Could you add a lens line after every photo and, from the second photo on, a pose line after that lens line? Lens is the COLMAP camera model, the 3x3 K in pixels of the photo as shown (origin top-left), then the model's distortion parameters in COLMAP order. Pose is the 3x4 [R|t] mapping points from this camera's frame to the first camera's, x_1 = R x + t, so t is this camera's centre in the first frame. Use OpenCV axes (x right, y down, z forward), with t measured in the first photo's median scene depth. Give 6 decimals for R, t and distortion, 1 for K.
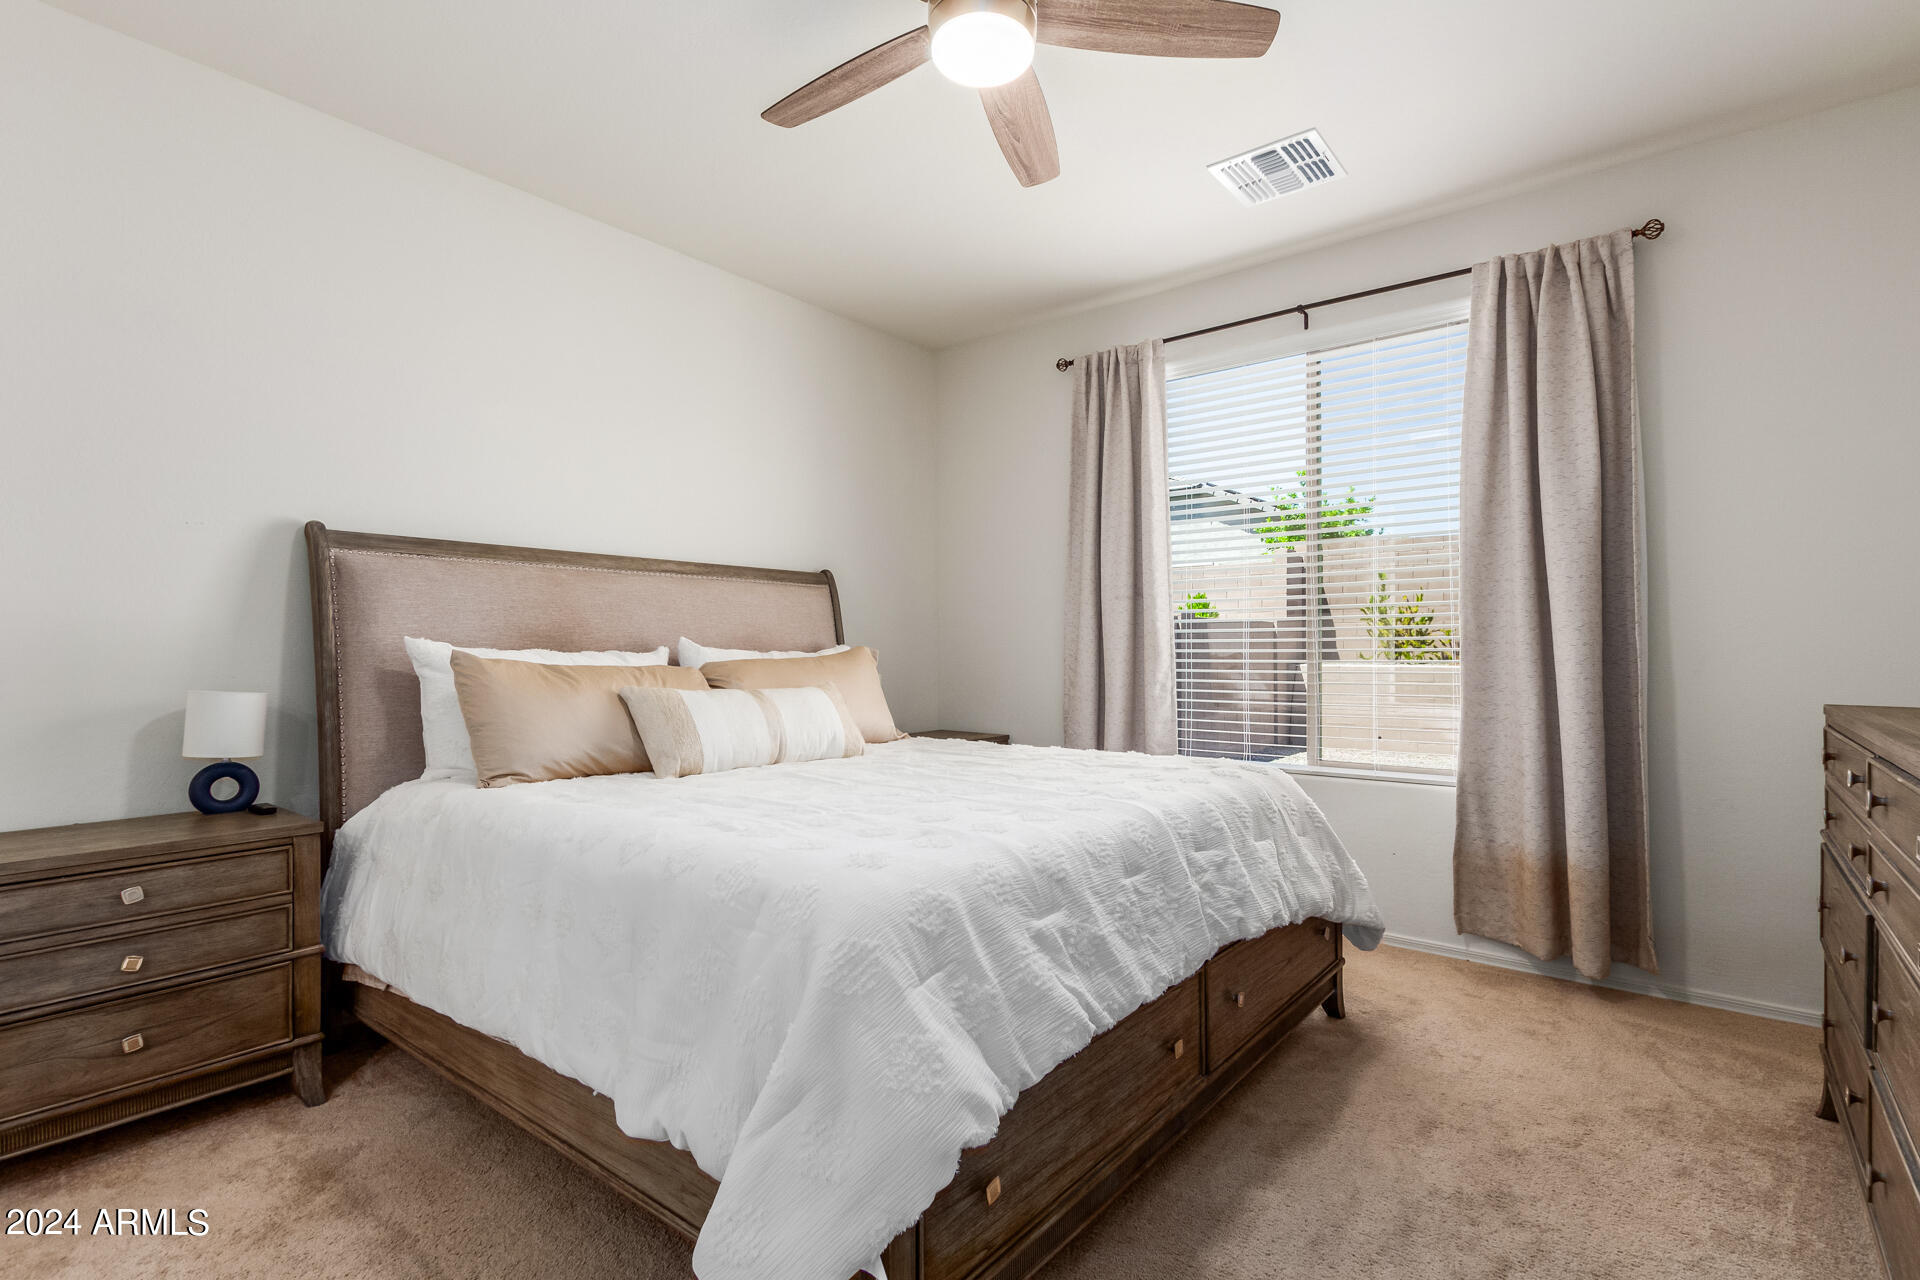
lens RADIAL K [[902.5, 0, 940.1], [0, 902.5, 644.8], [0, 0, 1]] dist [0.006813, -0.002082]
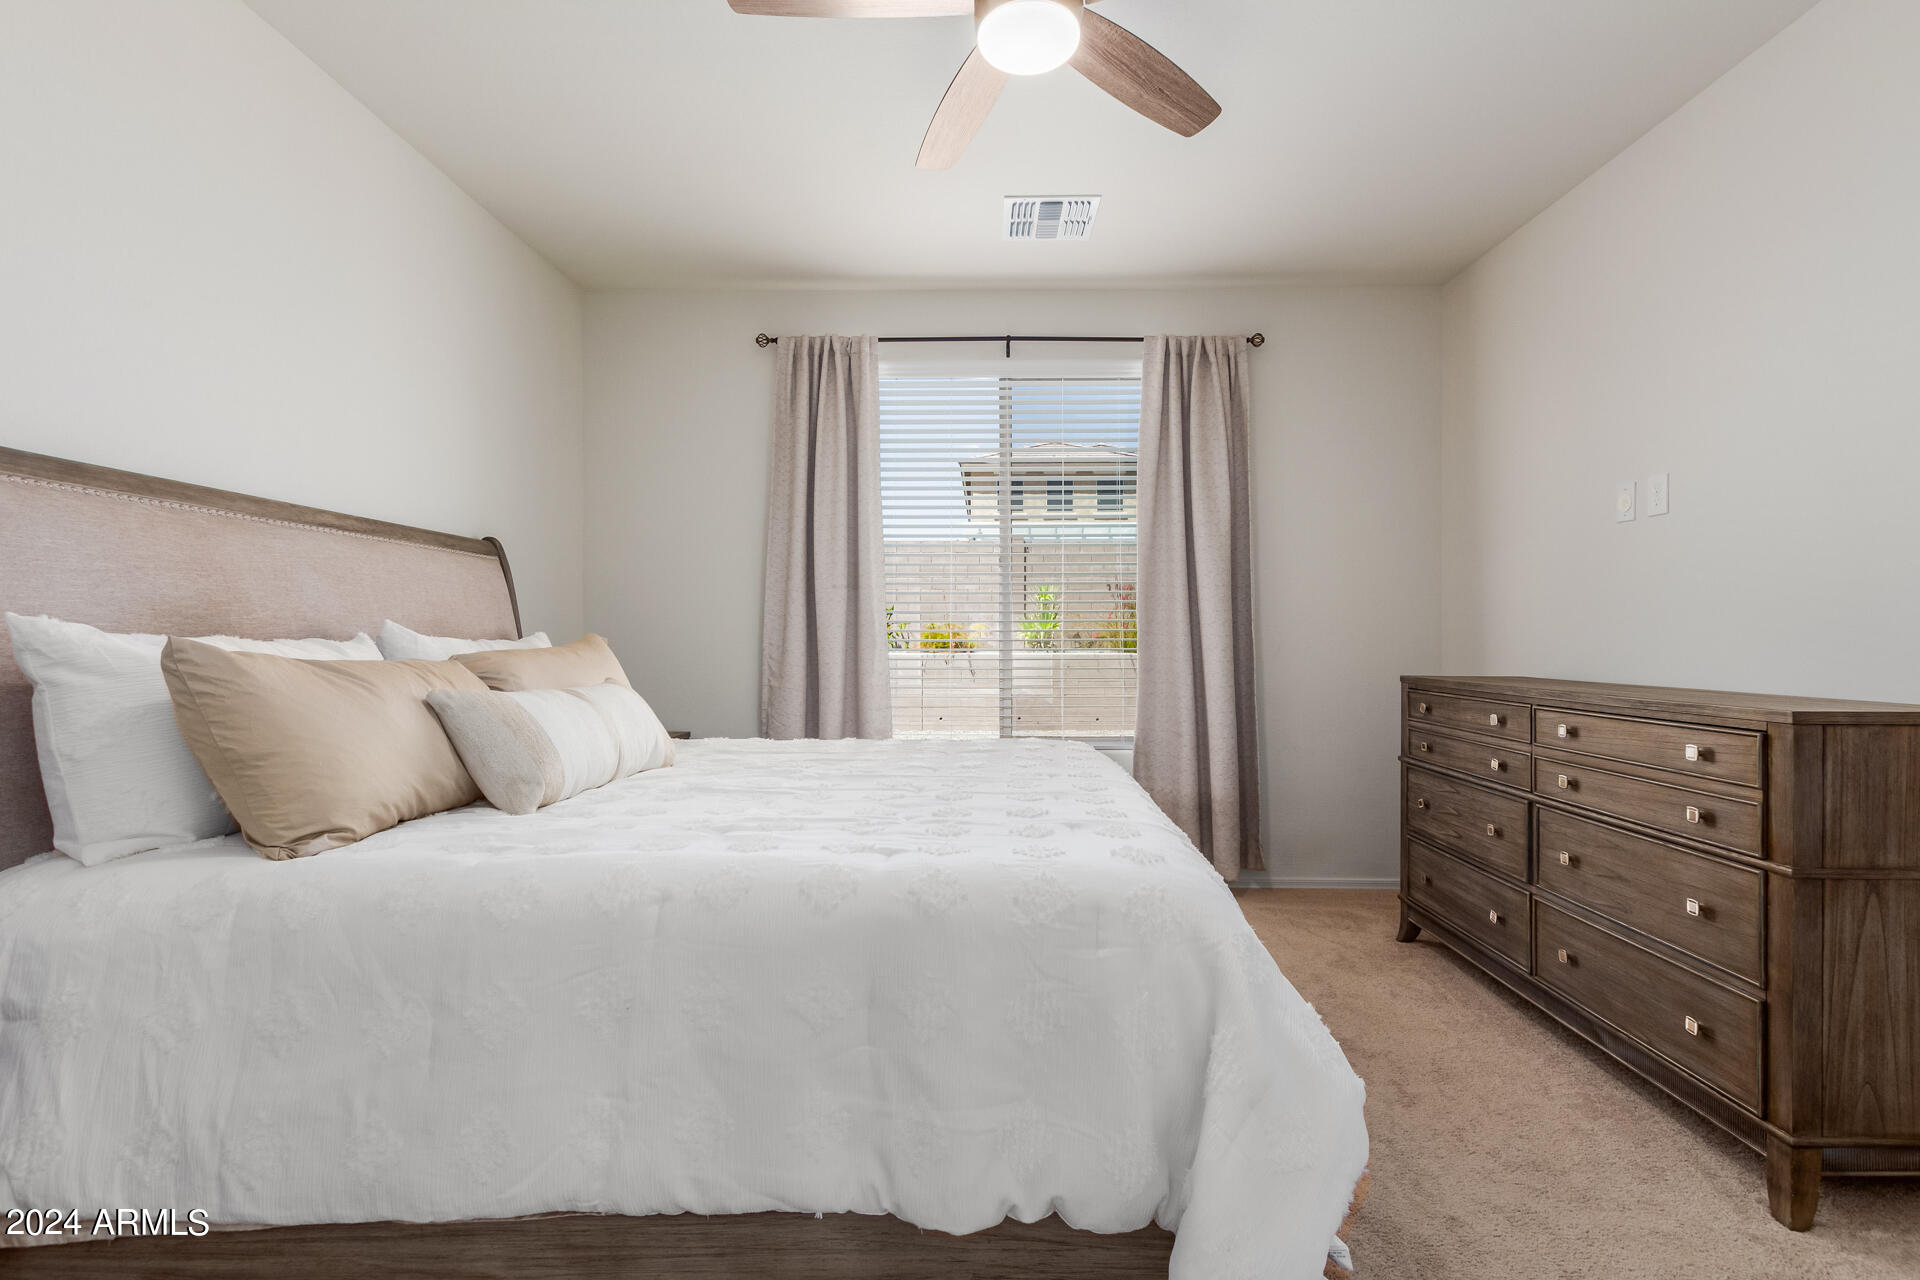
lens RADIAL K [[902.5, 0, 952.9], [0, 902.5, 634.4], [0, 0, 1]] dist [0.006813, -0.002082]
pose [[0.789920, 0.005866, 0.613182, -0.409804], [-0.006682, 0.999977, -0.000958, 0.000702], [-0.613173, -0.003341, 0.789941, 0.172384]]
